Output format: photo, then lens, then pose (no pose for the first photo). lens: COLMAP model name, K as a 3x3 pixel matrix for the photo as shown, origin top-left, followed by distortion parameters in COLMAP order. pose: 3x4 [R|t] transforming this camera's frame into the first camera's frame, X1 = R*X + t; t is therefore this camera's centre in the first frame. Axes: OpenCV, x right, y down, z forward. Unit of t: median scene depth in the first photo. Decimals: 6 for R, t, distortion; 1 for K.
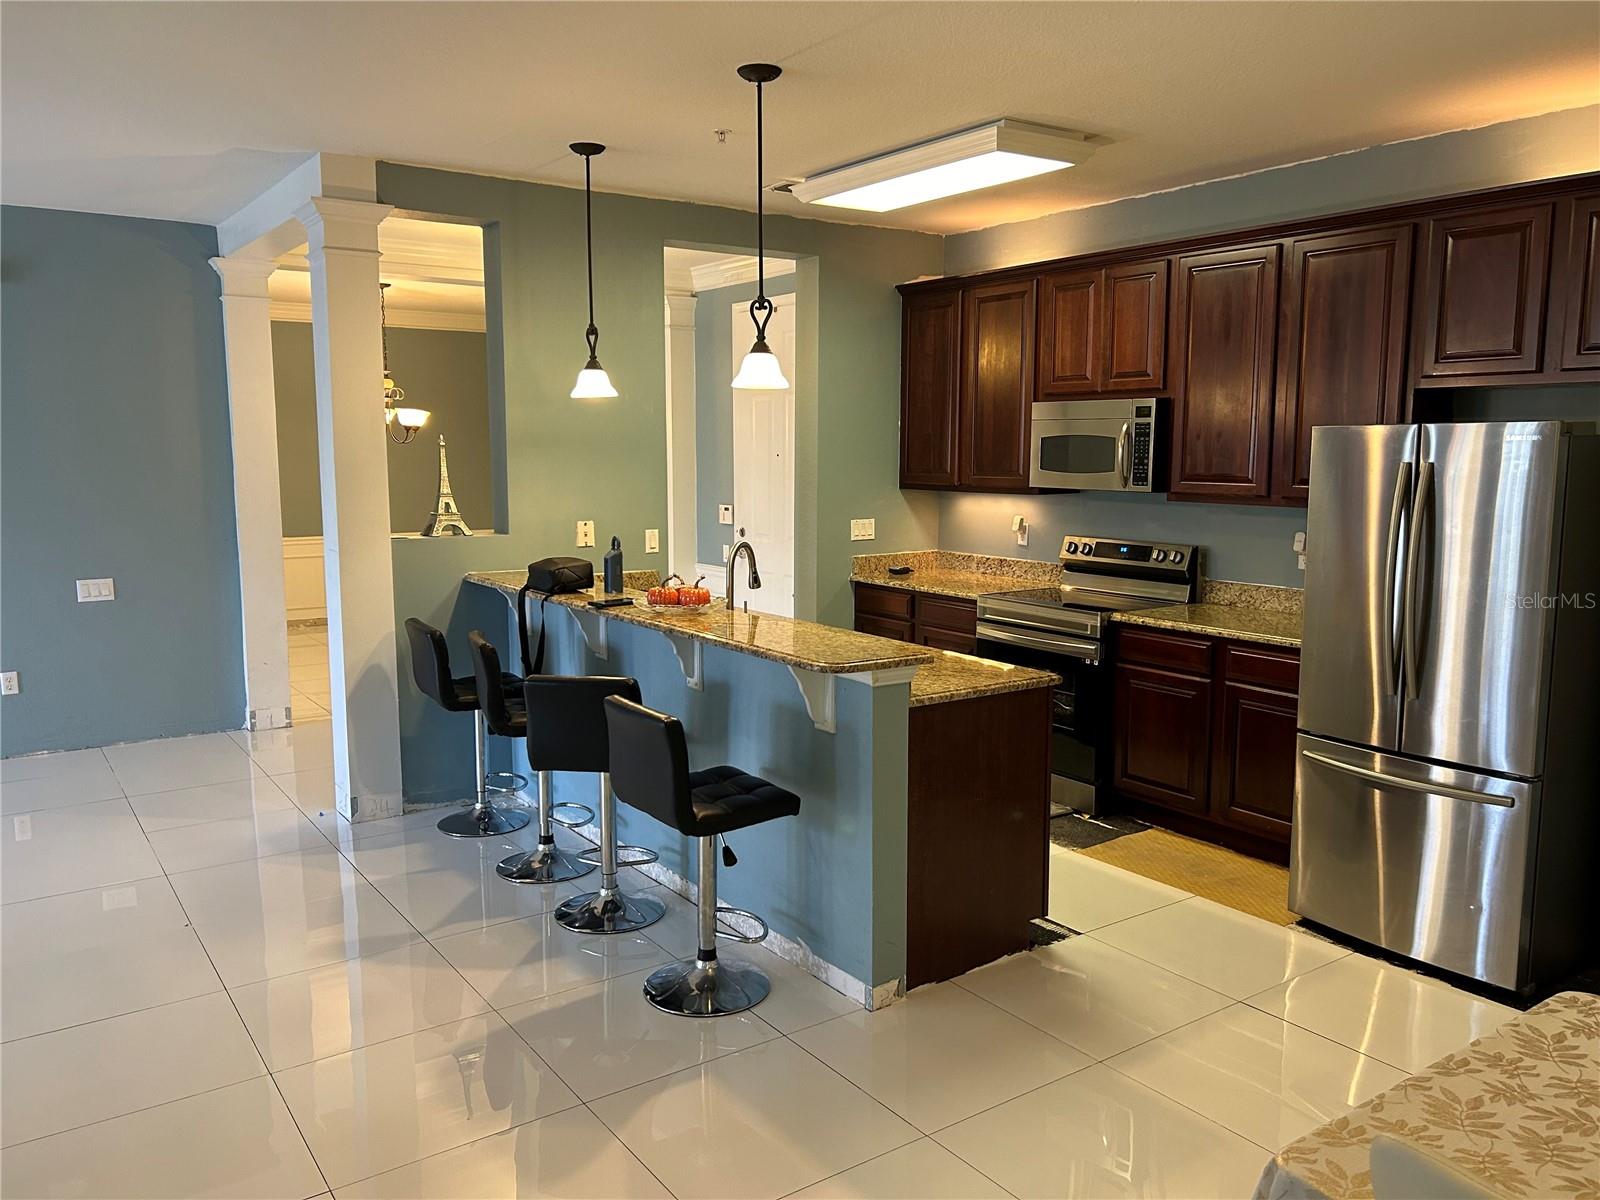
lens RADIAL K [[1200.7, 0, 796.9], [0, 1200.7, 608.9], [0, 0, 1]] dist [0.041835, -0.060289]
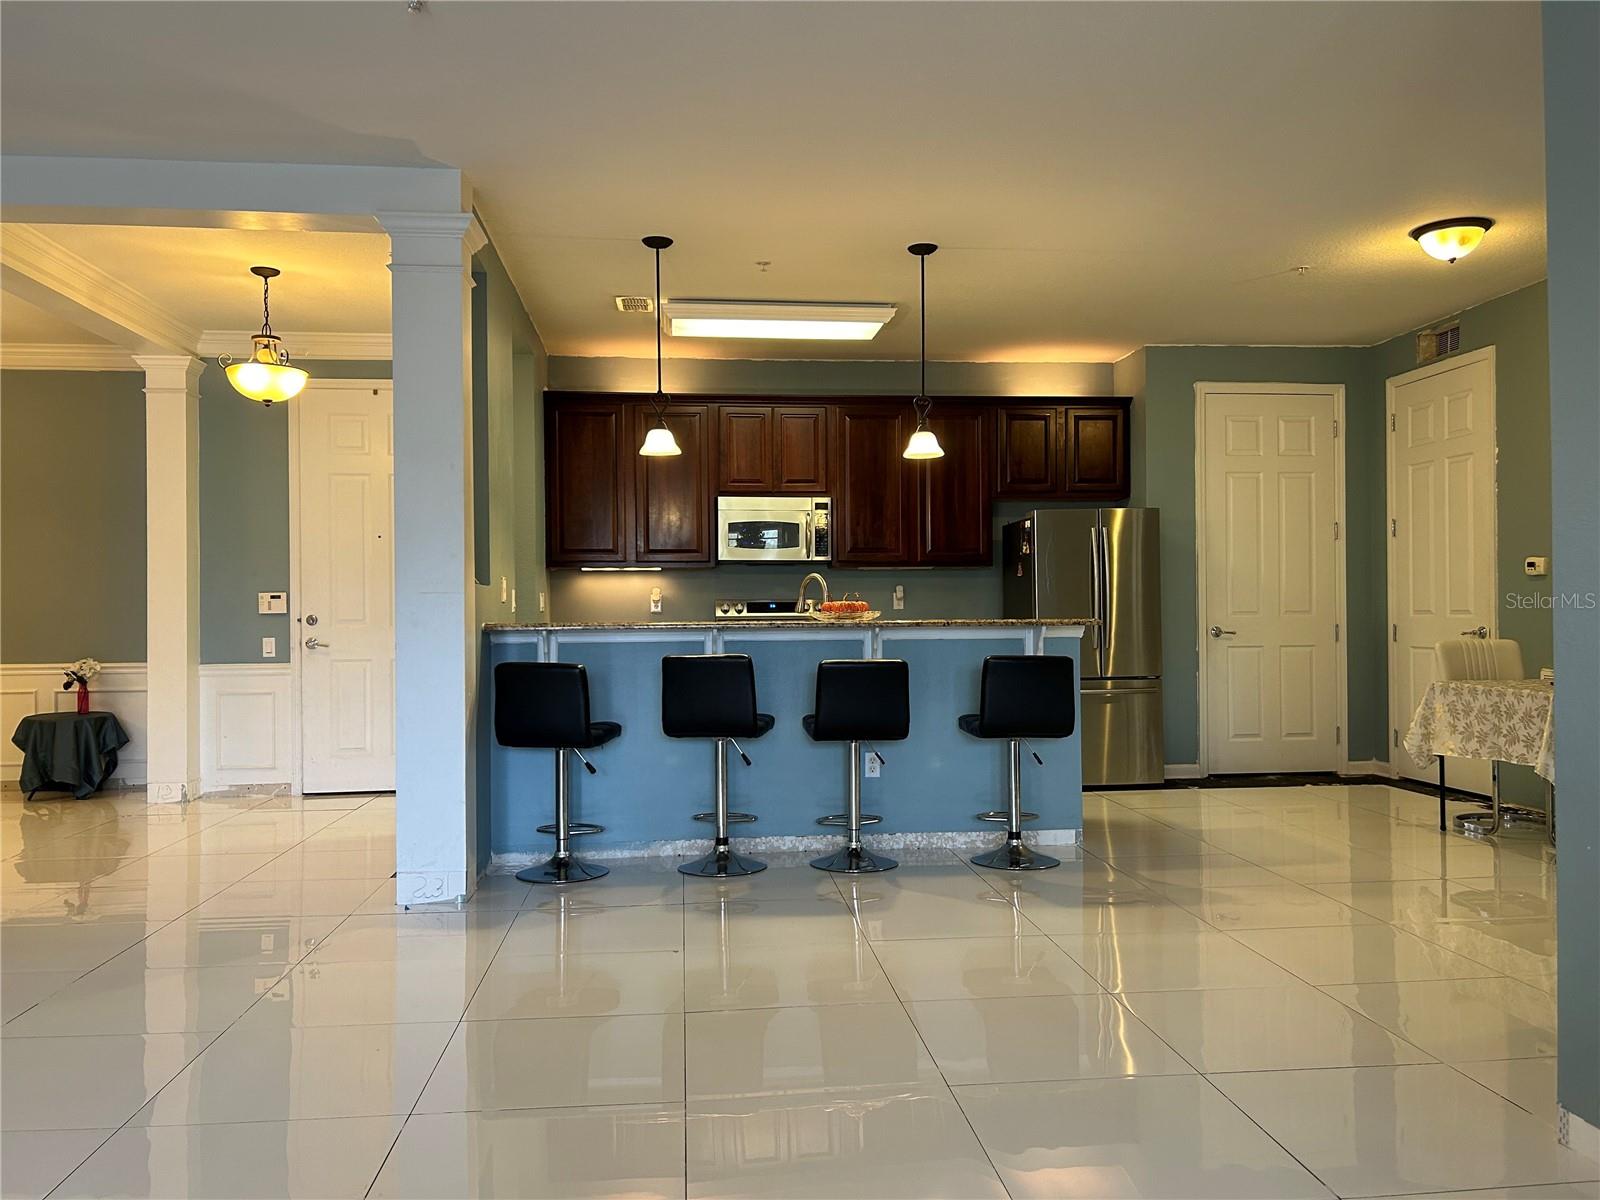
lens RADIAL K [[1200.7, 0, 793.8], [0, 1200.7, 612.0], [0, 0, 1]] dist [0.041835, -0.060289]
pose [[0.493624, -0.005549, 0.869658, -0.976482], [0.125448, 0.989976, -0.064889, 0.054022], [-0.860580, 0.141128, 0.489372, 0.322633]]
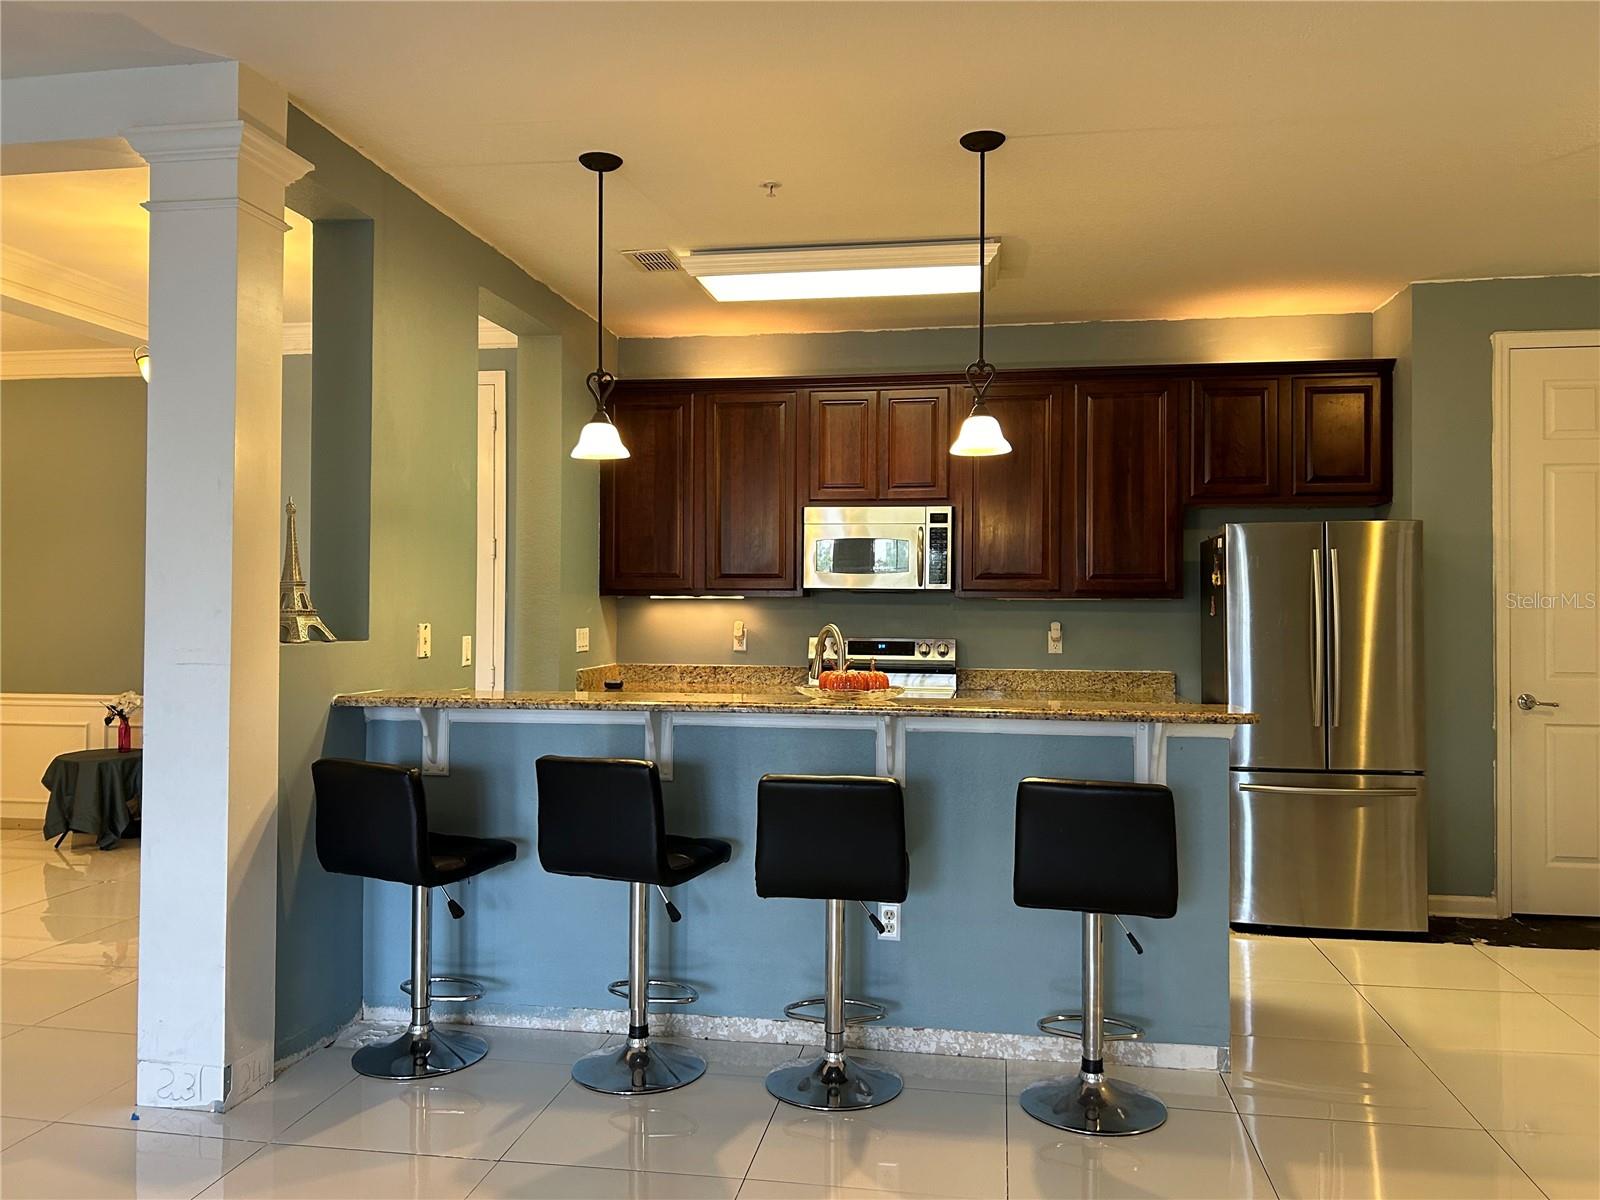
lens RADIAL K [[1200.7, 0, 789.4], [0, 1200.7, 589.5], [0, 0, 1]] dist [0.041835, -0.060289]
pose [[0.703455, 0.012312, 0.710633, -0.582774], [0.091402, 0.989980, -0.107631, 0.008728], [-0.704838, 0.140667, 0.695281, 0.325986]]
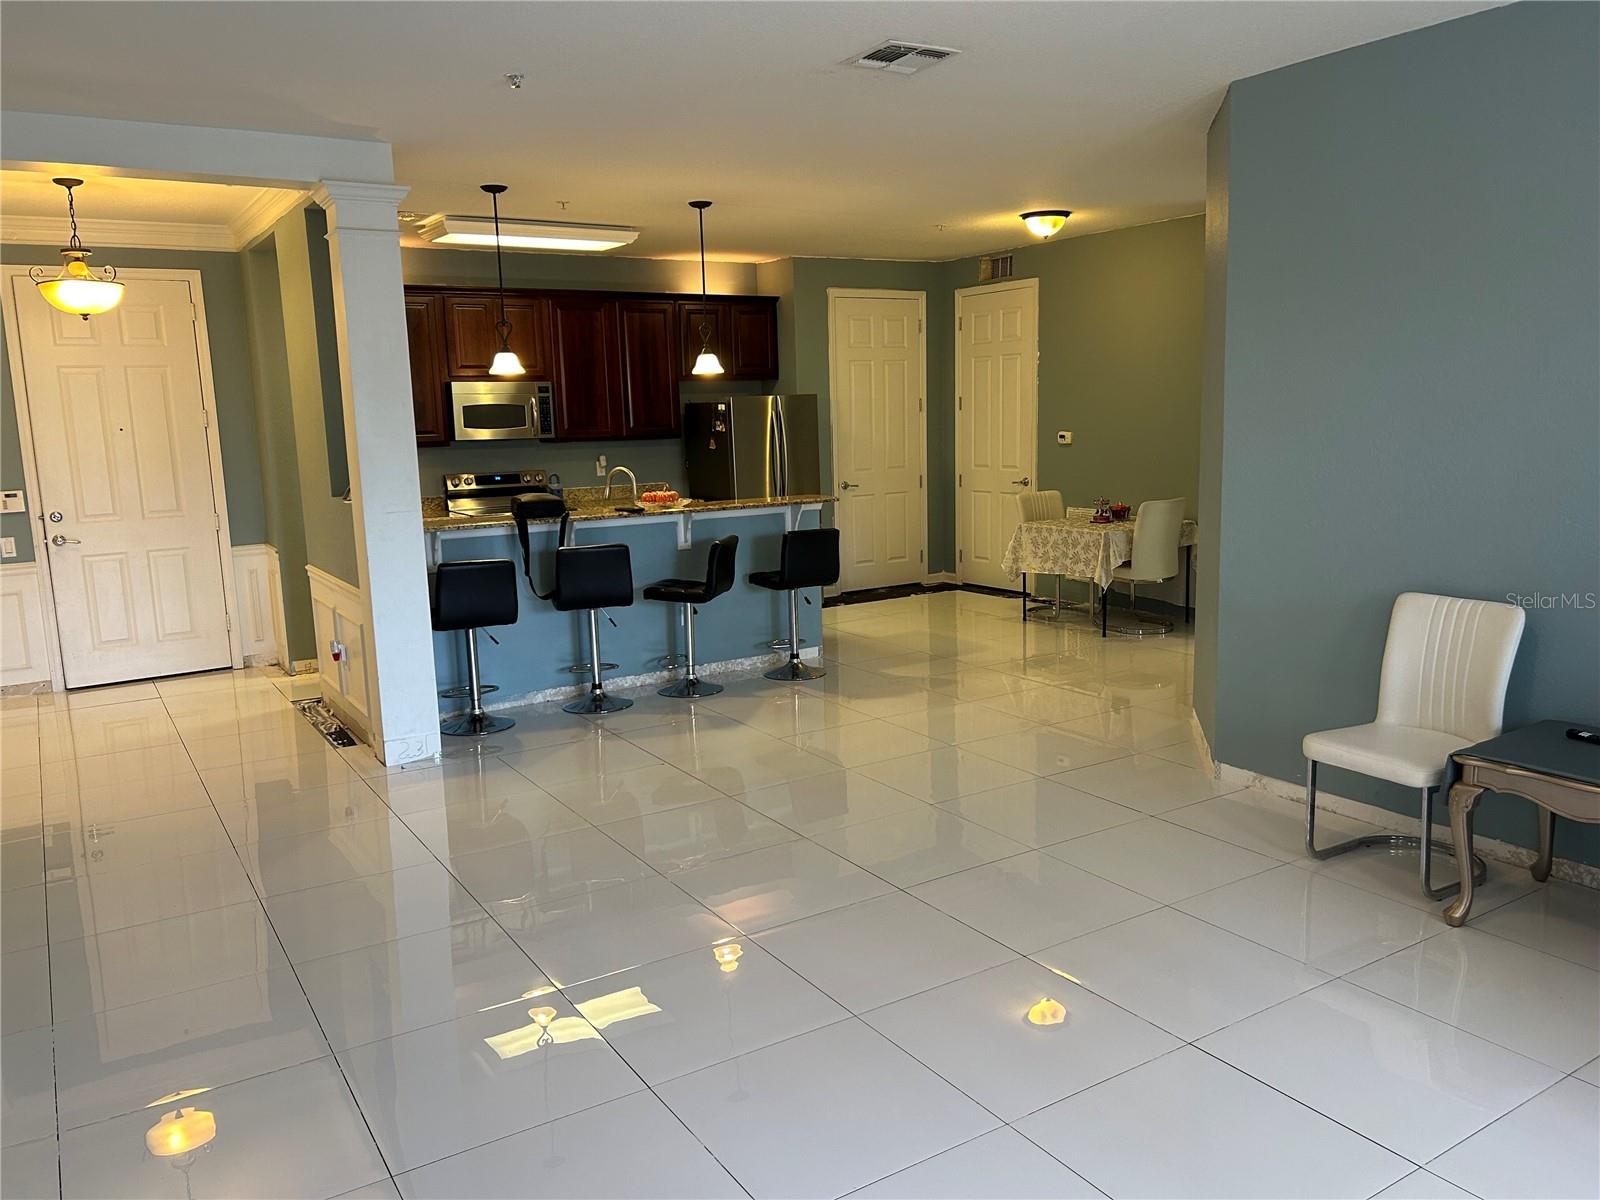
lens RADIAL K [[1200.7, 0, 797.3], [0, 1200.7, 611.0], [0, 0, 1]] dist [0.041835, -0.060289]
pose [[0.052133, -0.169975, 0.984068, -1.361311], [0.162088, 0.973782, 0.159611, -0.071982], [-0.985398, 0.151185, 0.078317, 0.552344]]
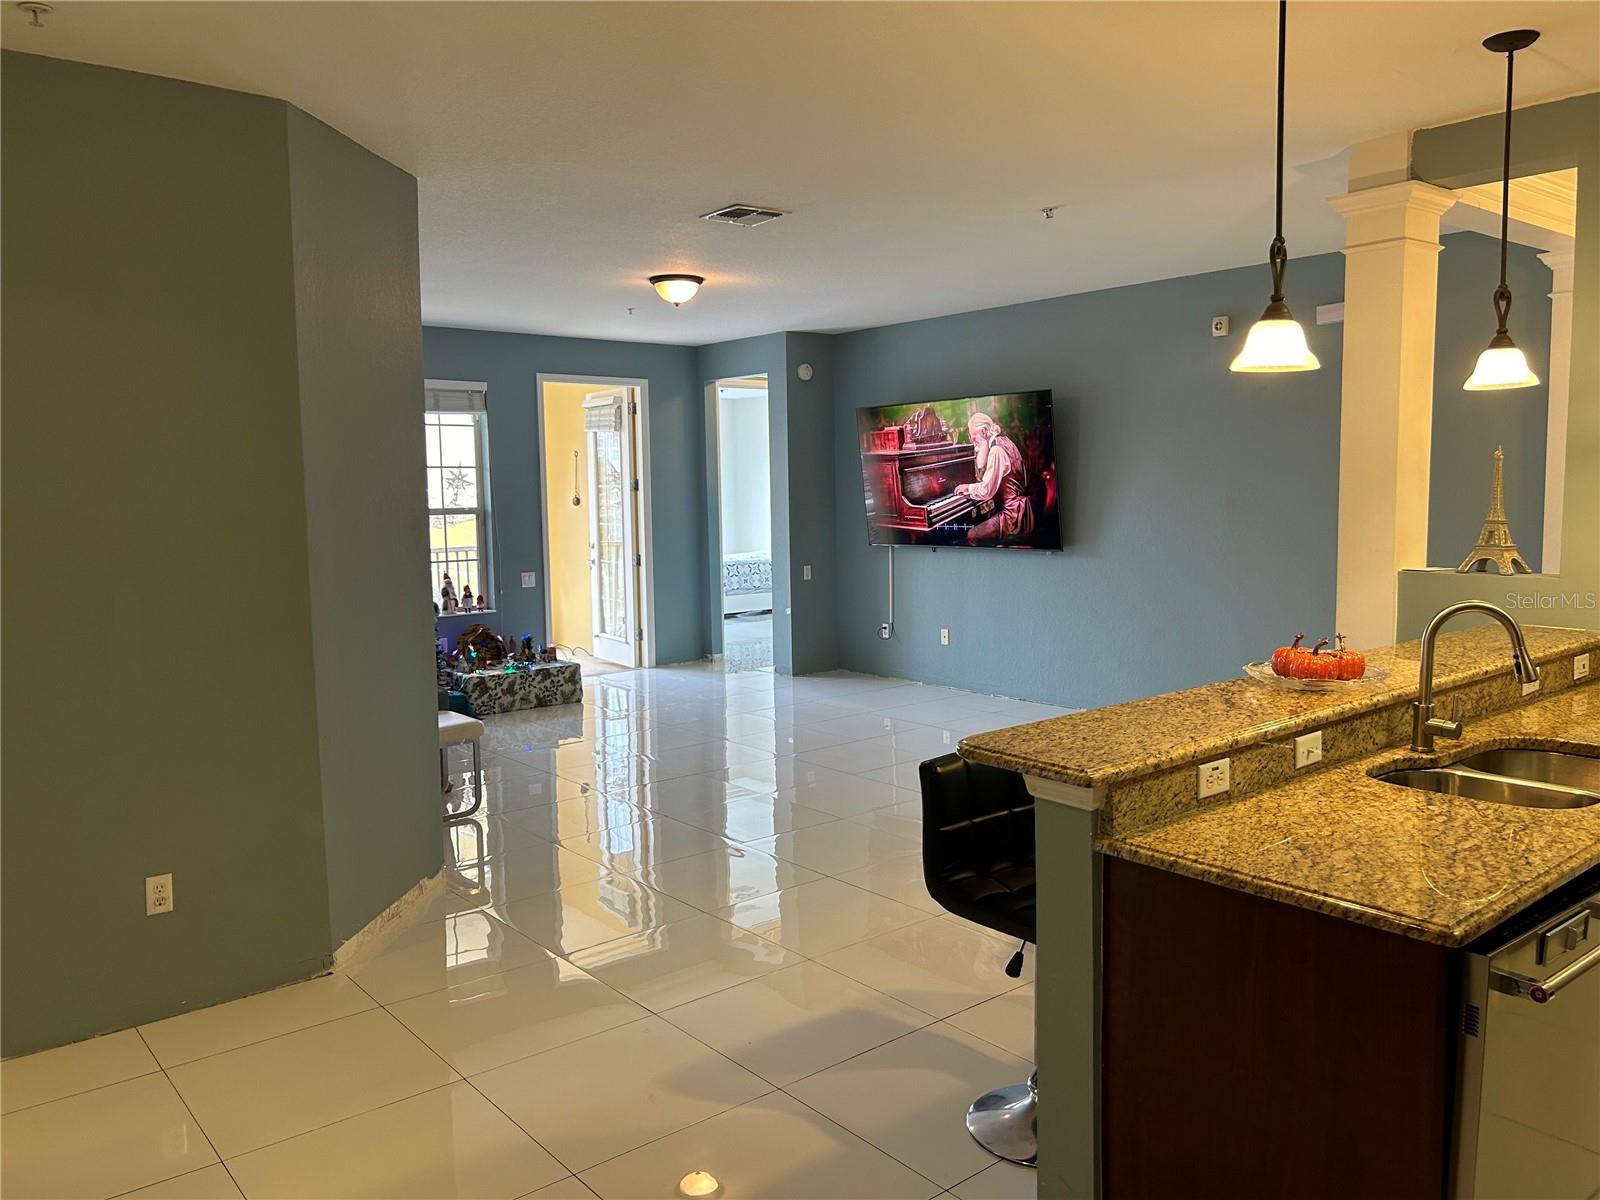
lens RADIAL K [[1200.7, 0, 799.1], [0, 1200.7, 593.2], [0, 0, 1]] dist [0.041835, -0.060289]
pose [[0.067545, 0.088912, -0.993747, 0.467541], [-0.119699, 0.989549, 0.080400, -0.056989], [0.990510, 0.113520, 0.077482, 0.492938]]
